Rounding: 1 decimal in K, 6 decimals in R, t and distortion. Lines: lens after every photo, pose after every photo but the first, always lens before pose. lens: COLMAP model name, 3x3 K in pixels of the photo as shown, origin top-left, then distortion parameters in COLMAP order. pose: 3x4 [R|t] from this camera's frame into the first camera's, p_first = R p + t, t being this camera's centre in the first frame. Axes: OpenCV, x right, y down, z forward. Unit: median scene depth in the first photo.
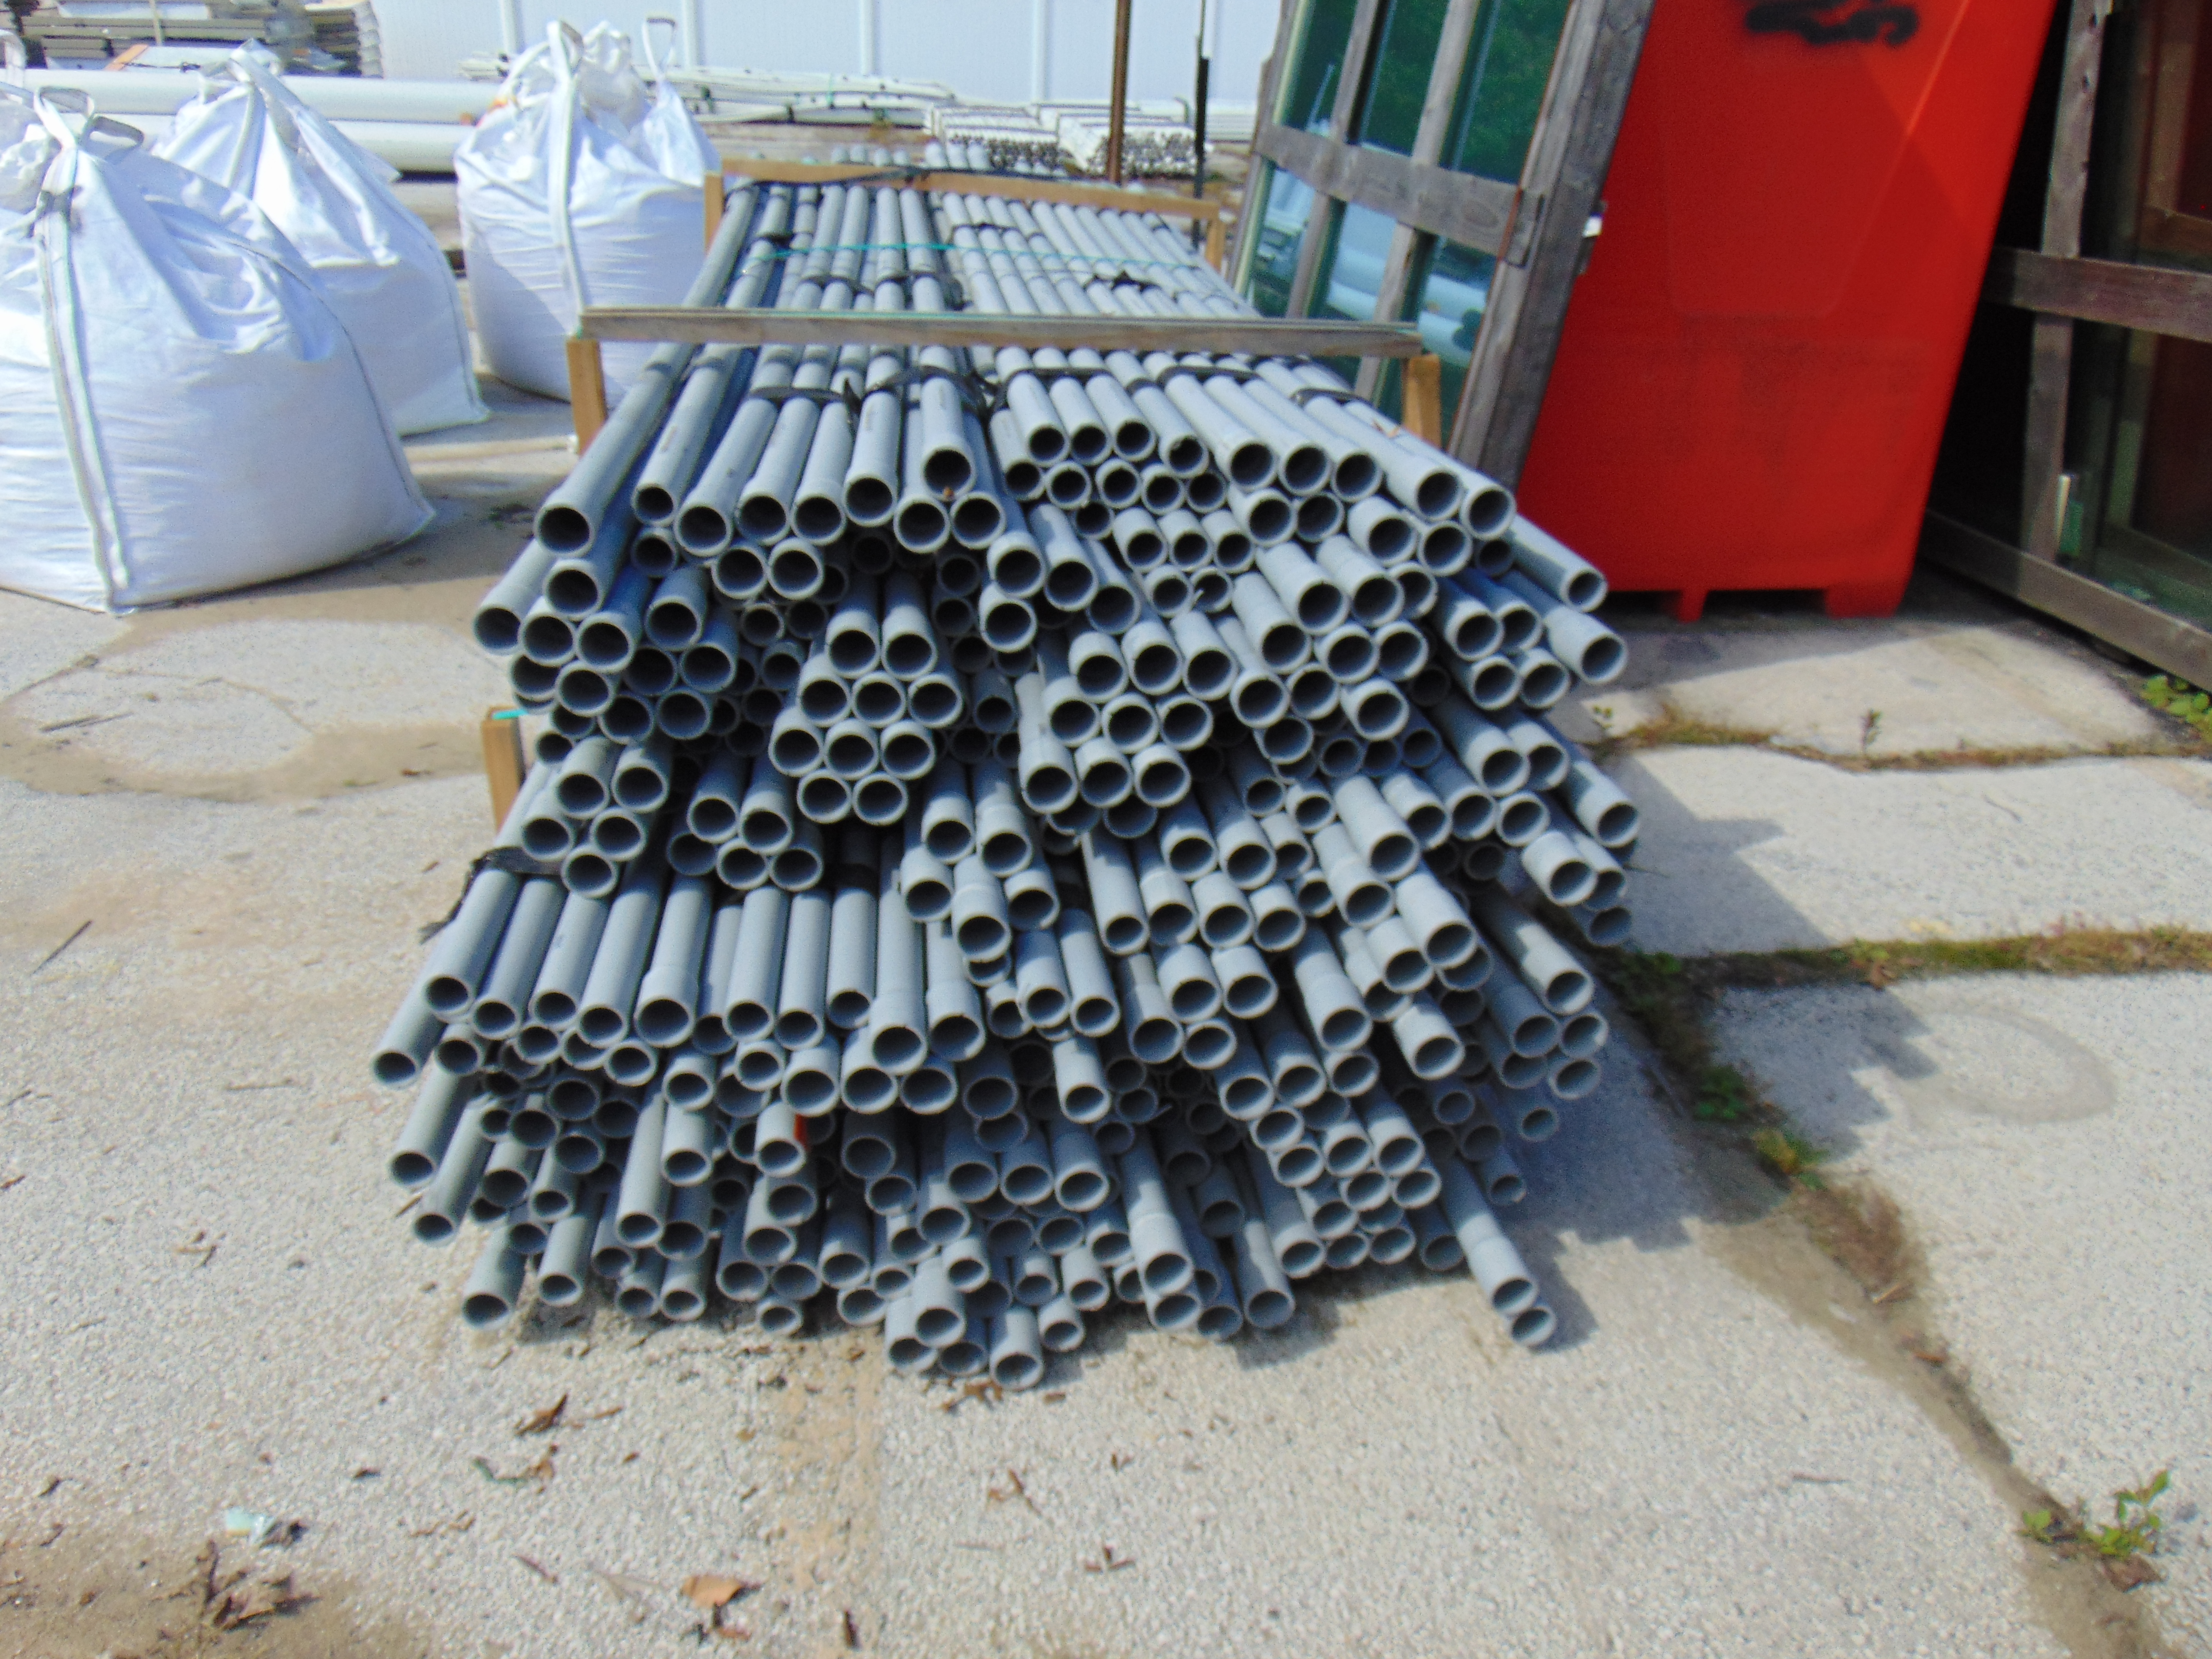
lens RADIAL K [[1624.1, 0, 1091.2], [0, 1624.1, 852.0], [0, 0, 1]] dist [0.007789, 0.023797]
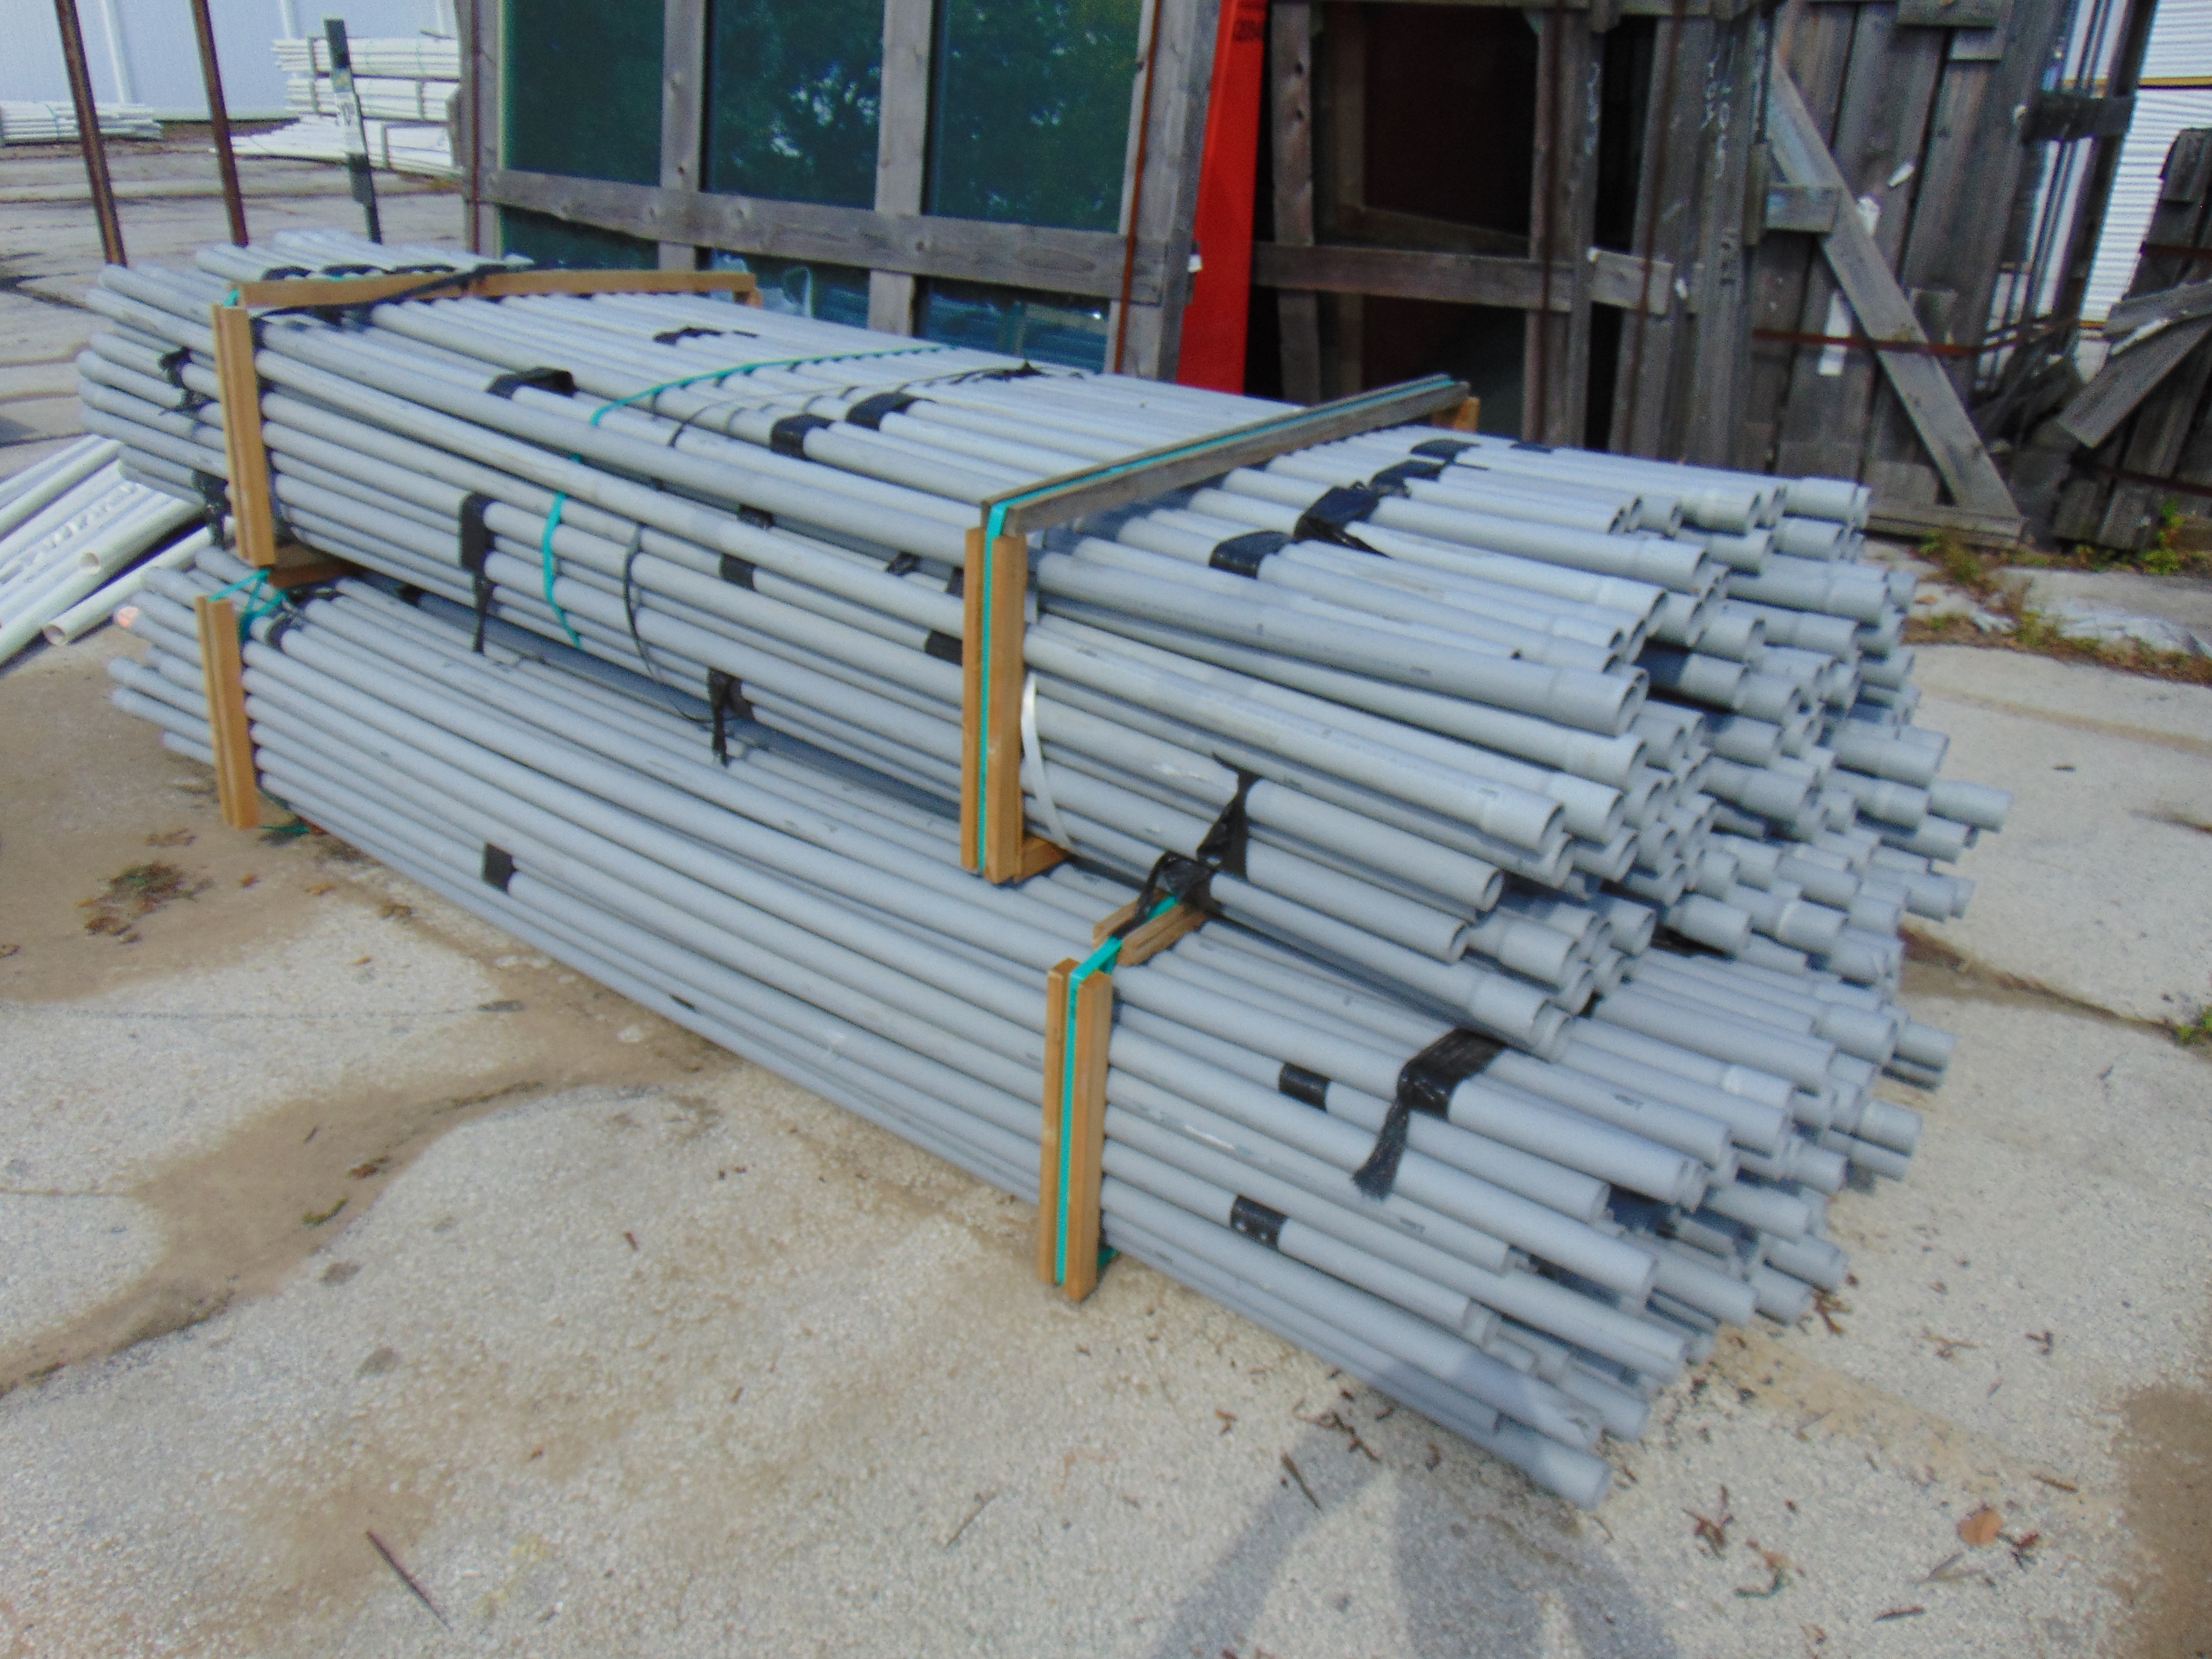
lens RADIAL K [[1624.1, 0, 1091.2], [0, 1624.1, 852.0], [0, 0, 1]] dist [0.007789, 0.023797]
pose [[0.696324, -0.332728, 0.635945, -0.603678], [0.321669, 0.936756, 0.137903, -0.176491], [-0.641609, 0.108539, 0.759314, 0.222499]]
